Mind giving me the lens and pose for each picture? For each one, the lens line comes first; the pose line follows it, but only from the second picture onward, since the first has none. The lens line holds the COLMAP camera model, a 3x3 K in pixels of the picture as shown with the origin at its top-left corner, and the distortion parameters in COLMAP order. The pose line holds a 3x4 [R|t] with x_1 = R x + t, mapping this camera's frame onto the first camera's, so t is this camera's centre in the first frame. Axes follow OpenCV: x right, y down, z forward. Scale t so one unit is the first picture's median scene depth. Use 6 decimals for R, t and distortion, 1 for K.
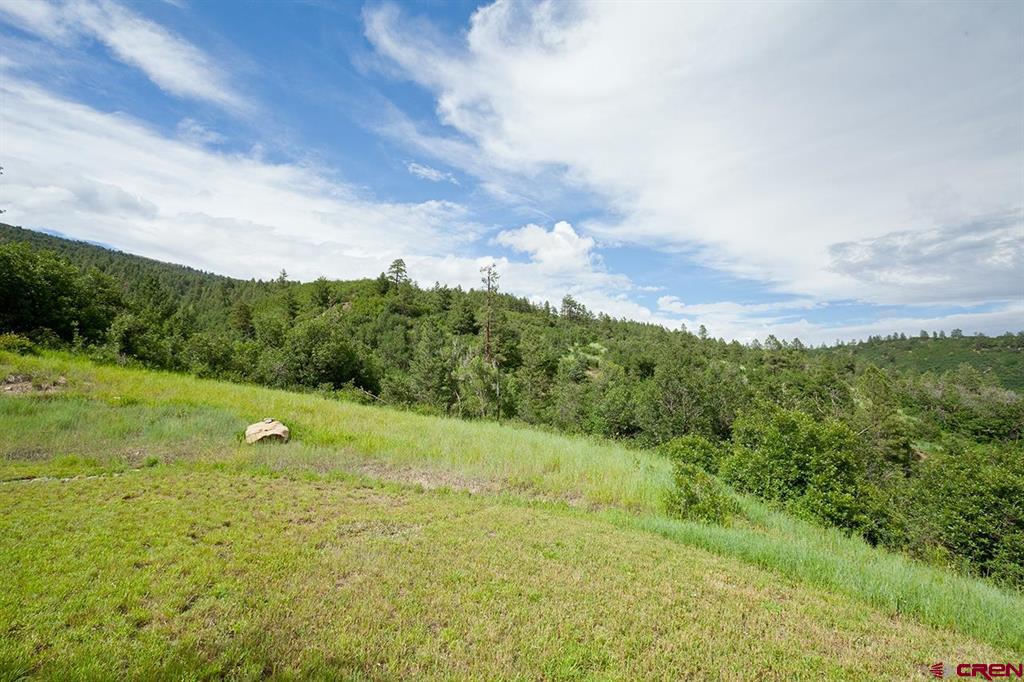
lens RADIAL K [[477.7, 0, 512.4], [0, 477.7, 338.4], [0, 0, 1]] dist [0.003043, 0.000731]
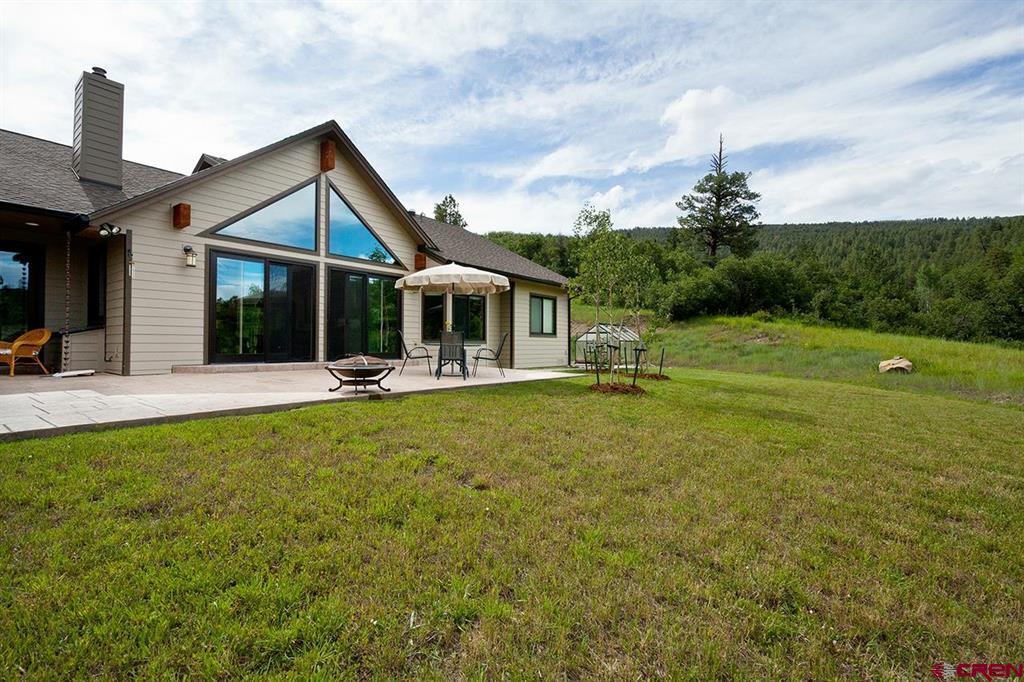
lens RADIAL K [[477.7, 0, 512.0], [0, 477.7, 342.3], [0, 0, 1]] dist [0.003043, 0.000731]
pose [[0.231748, -0.022380, -0.972518, 0.384122], [0.099829, 0.995004, 0.000892, 0.011631], [0.967640, -0.097292, 0.232825, -0.255683]]
